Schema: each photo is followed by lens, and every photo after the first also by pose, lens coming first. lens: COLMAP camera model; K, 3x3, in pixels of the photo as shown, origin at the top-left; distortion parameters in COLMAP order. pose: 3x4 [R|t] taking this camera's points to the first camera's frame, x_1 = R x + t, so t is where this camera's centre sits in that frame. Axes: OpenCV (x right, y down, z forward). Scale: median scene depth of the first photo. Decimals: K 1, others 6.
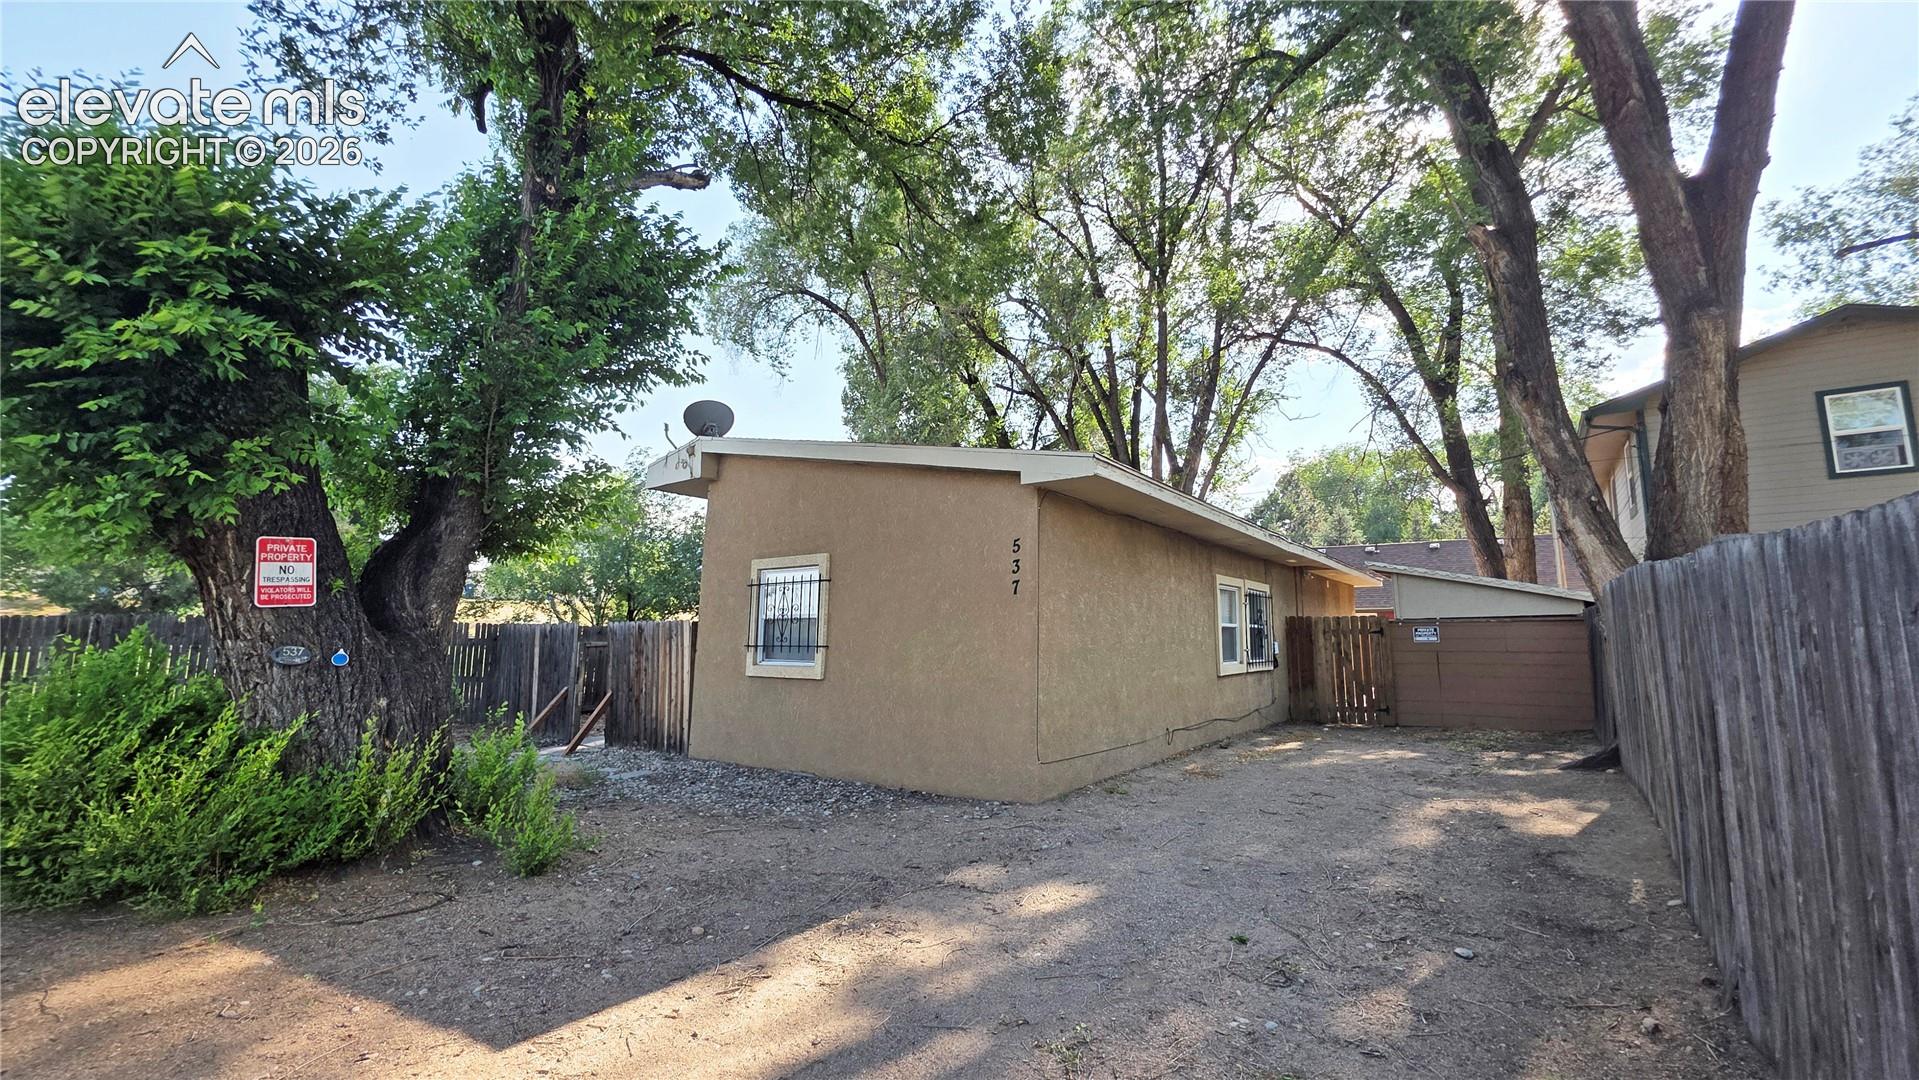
lens RADIAL K [[764.0, 0, 957.4], [0, 764.0, 546.2], [0, 0, 1]] dist [-0.000009, -0.001342]
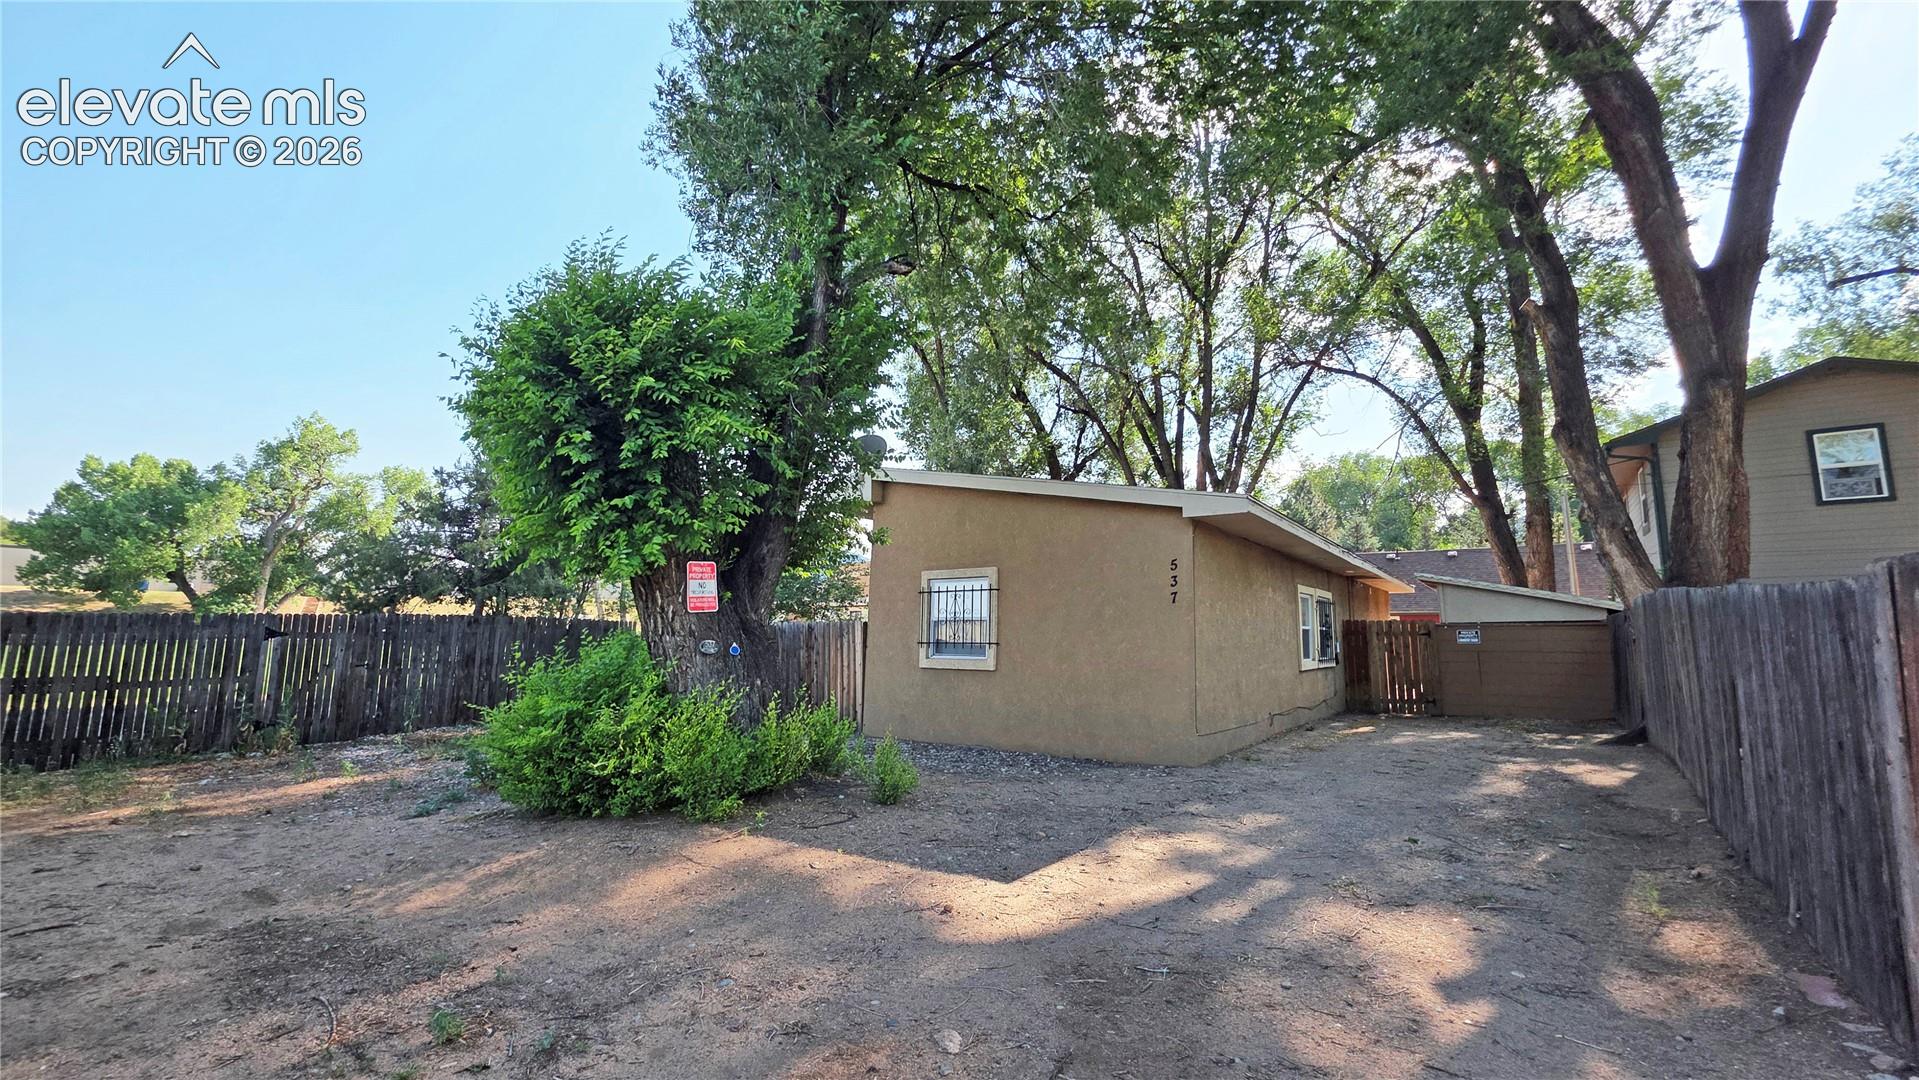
lens RADIAL K [[764.0, 0, 954.7], [0, 764.0, 546.2], [0, 0, 1]] dist [-0.000009, -0.001342]
pose [[0.999979, 0.006248, 0.001696, -0.226272], [-0.006250, 0.999980, 0.001053, -0.023874], [-0.001689, -0.001064, 0.999998, -0.208889]]
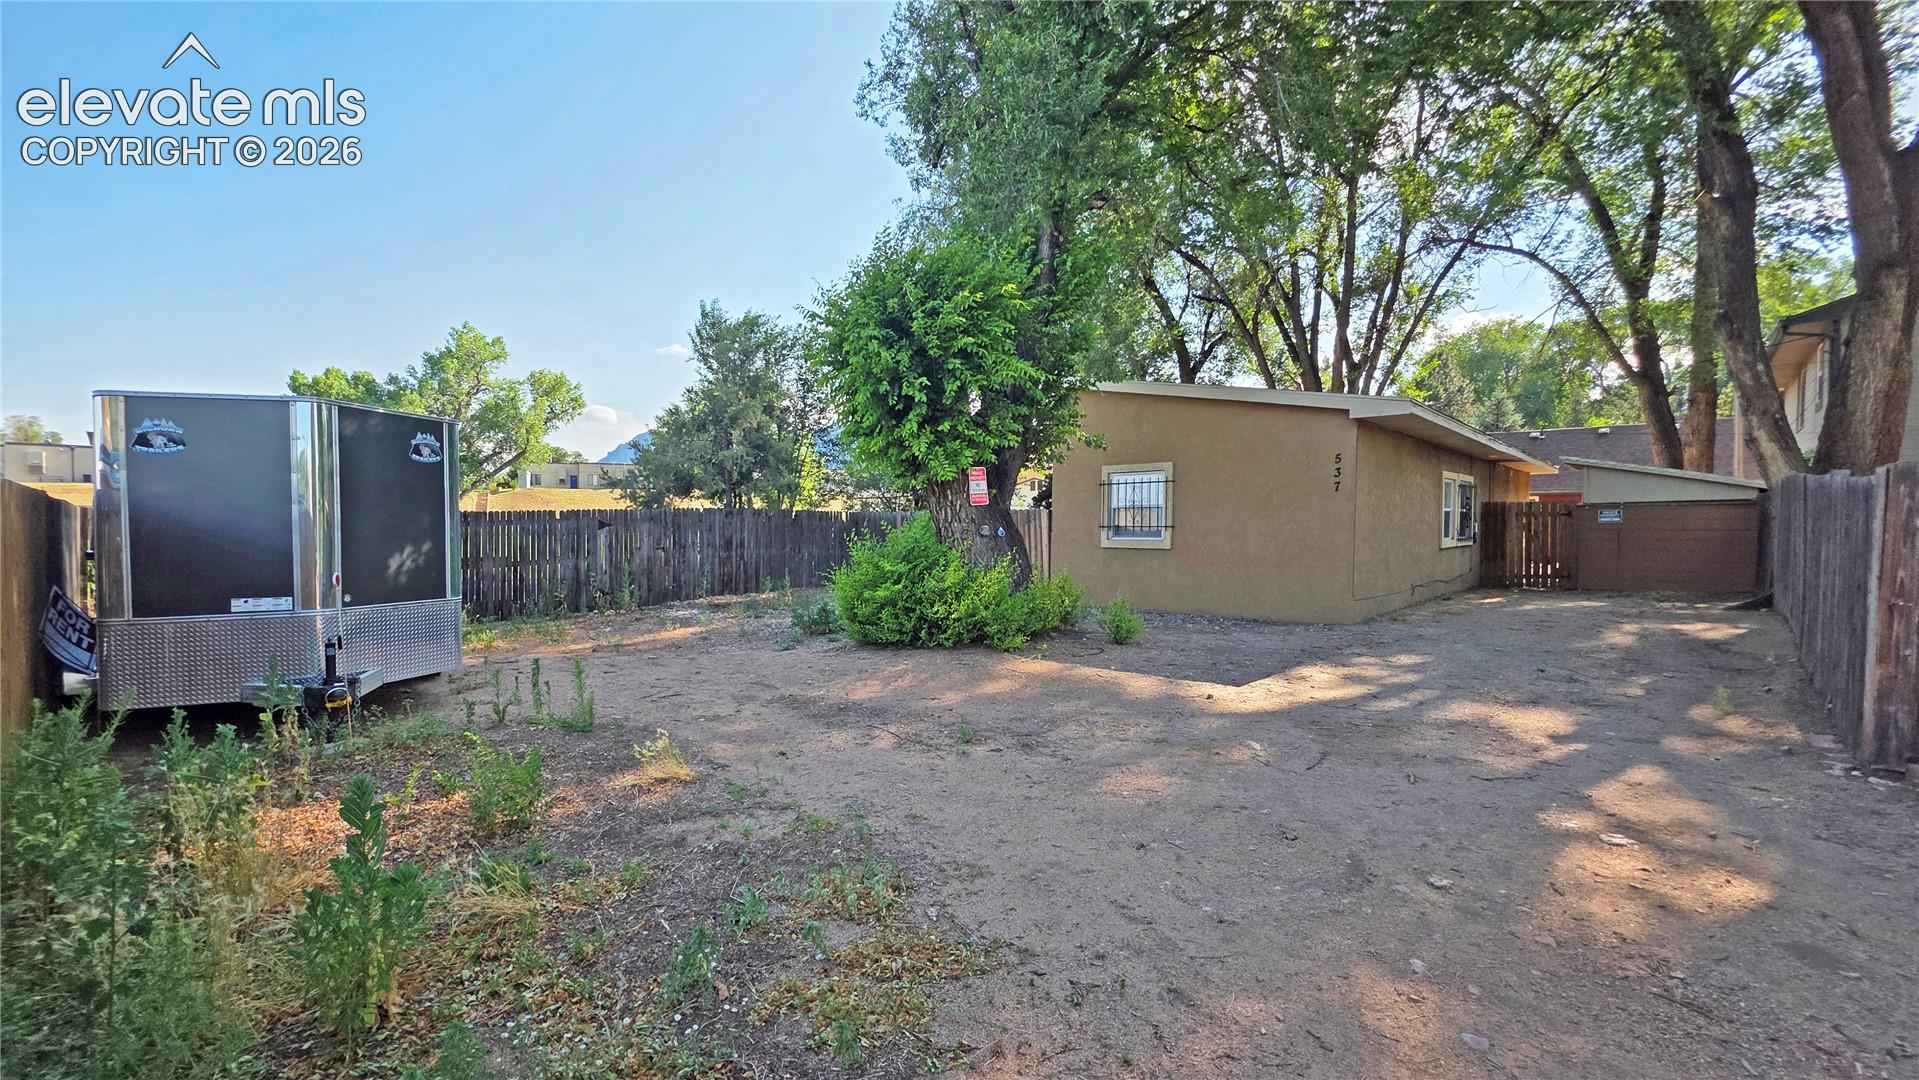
lens RADIAL K [[764.0, 0, 951.5], [0, 764.0, 547.4], [0, 0, 1]] dist [-0.000009, -0.001342]
pose [[0.992120, -0.000445, -0.125287, -0.380504], [0.019477, 0.988384, 0.150724, -0.053781], [0.123764, -0.151977, 0.980605, -0.458142]]
